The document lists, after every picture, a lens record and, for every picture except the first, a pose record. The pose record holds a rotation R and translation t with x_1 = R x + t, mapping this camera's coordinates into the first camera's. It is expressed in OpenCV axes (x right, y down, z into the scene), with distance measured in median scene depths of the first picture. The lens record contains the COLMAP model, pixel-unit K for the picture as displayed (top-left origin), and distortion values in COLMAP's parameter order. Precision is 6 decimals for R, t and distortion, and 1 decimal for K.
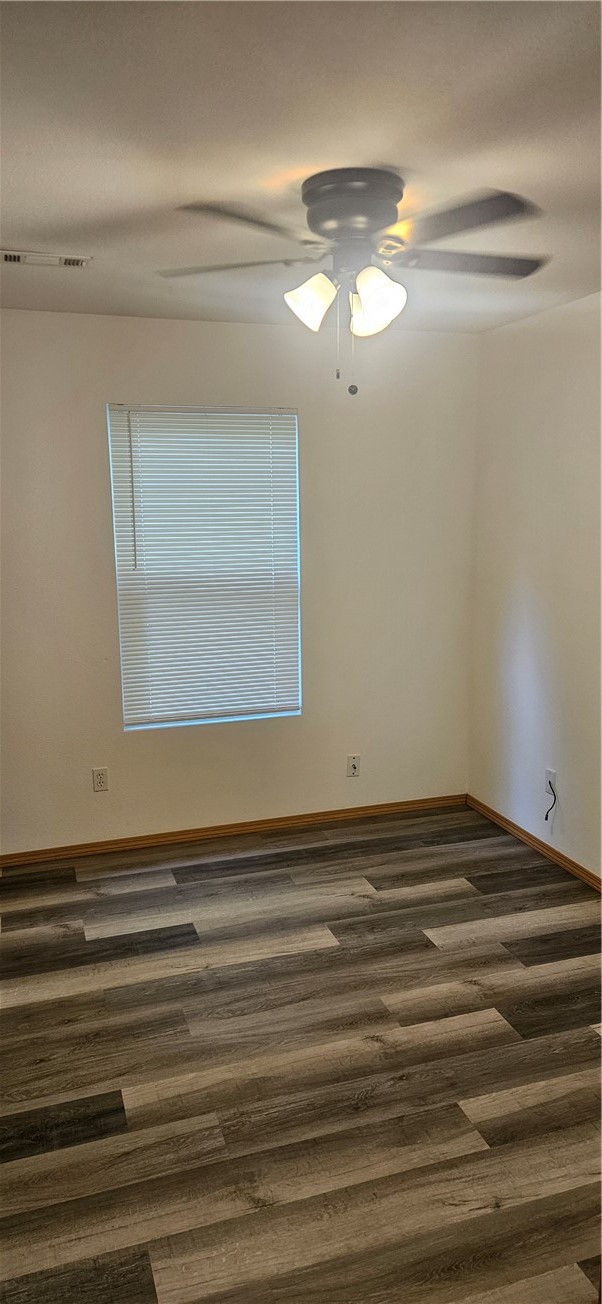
lens RADIAL K [[869.7, 0, 302.8], [0, 869.7, 643.0], [0, 0, 1]] dist [0.054940, -0.019142]
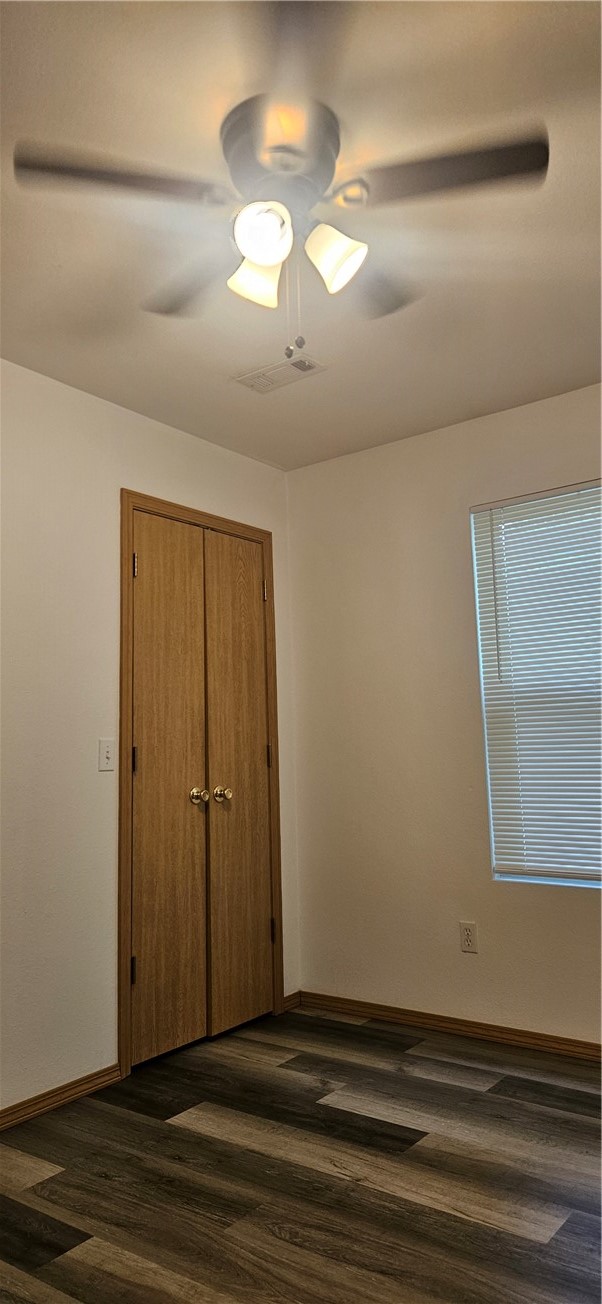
lens RADIAL K [[869.7, 0, 270.1], [0, 869.7, 610.4], [0, 0, 1]] dist [0.054940, -0.019142]
pose [[0.569455, -0.125829, -0.812335, 0.486547], [-0.108831, 0.967975, -0.226229, 0.083967], [0.814787, 0.217234, 0.537524, 0.426683]]
